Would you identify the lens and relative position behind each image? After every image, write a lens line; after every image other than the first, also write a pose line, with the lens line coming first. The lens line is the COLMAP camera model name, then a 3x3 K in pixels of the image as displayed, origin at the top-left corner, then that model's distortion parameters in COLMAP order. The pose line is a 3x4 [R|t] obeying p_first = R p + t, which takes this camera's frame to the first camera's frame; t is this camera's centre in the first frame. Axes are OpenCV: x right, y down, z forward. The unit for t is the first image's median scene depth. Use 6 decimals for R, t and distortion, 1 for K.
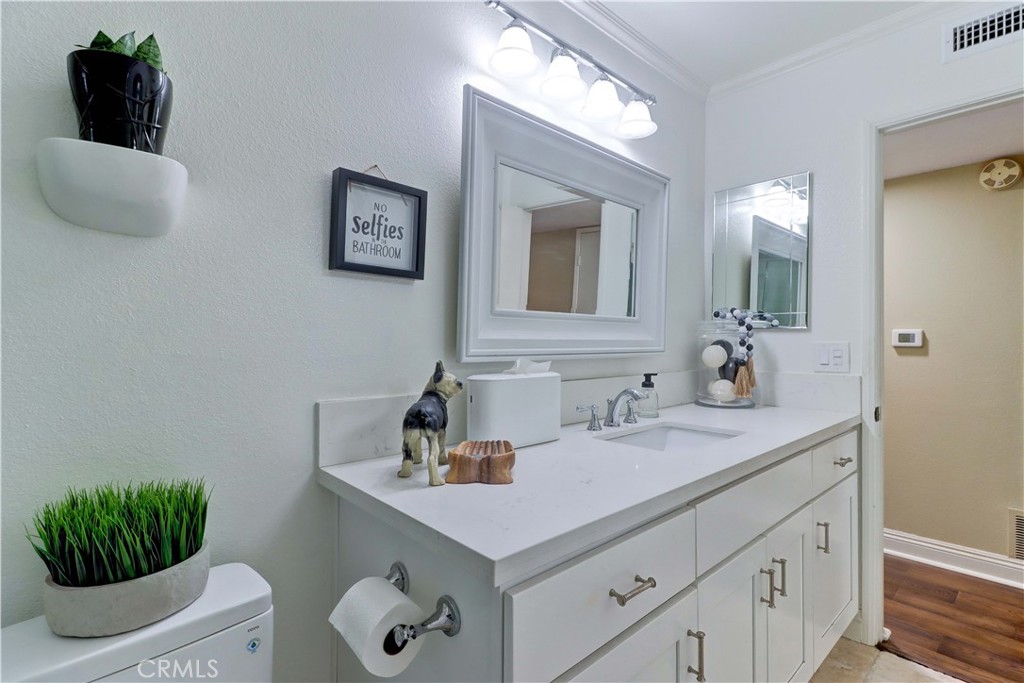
lens RADIAL K [[478.0, 0, 521.5], [0, 478.0, 334.4], [0, 0, 1]] dist [0.023024, -0.011455]
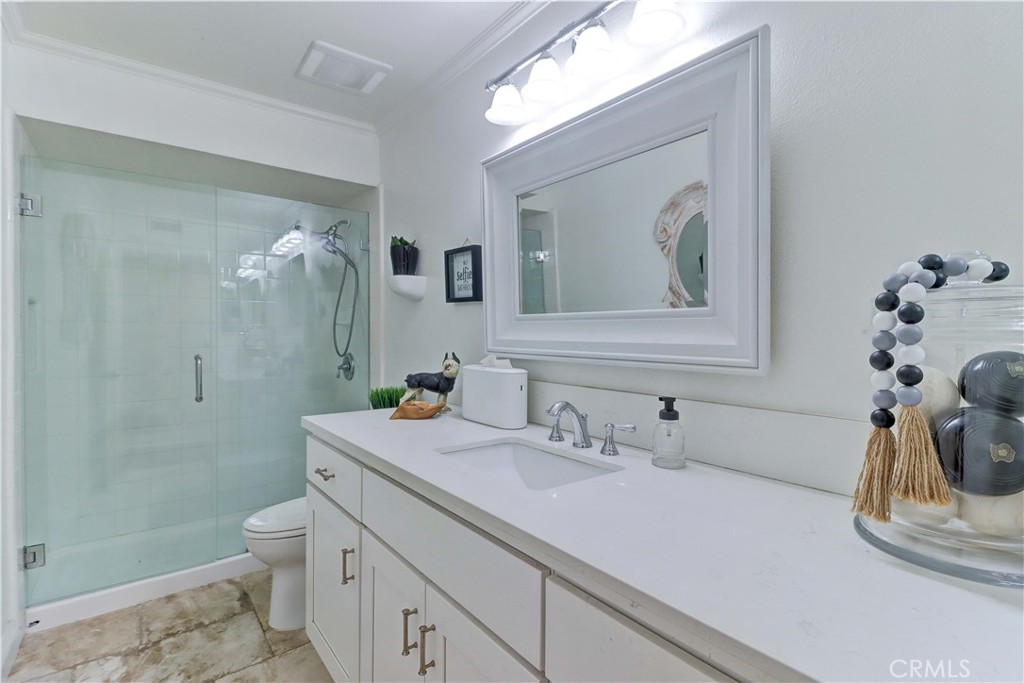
lens RADIAL K [[478.0, 0, 521.5], [0, 478.0, 334.4], [0, 0, 1]] dist [0.023024, -0.011455]
pose [[-0.071166, -0.013586, -0.997372, 1.417166], [-0.008090, 0.999882, -0.013043, 0.014803], [0.997432, 0.007140, -0.071267, 1.332836]]
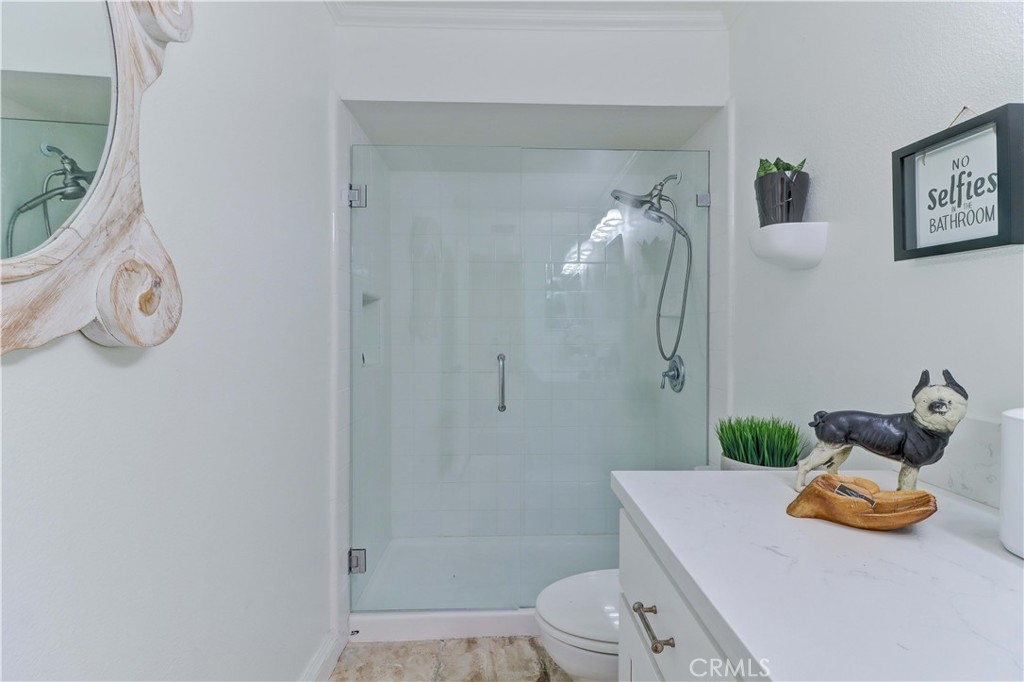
lens RADIAL K [[498.4, 0, 512.0], [0, 498.4, 341.0], [0, 0, 1]] dist [-0.000197, 0.000122]
pose [[-0.657788, 0.000679, -0.753203, 0.761373], [-0.014902, 0.999792, 0.013915, 0.014712], [0.753056, 0.020377, -0.657641, 0.994080]]
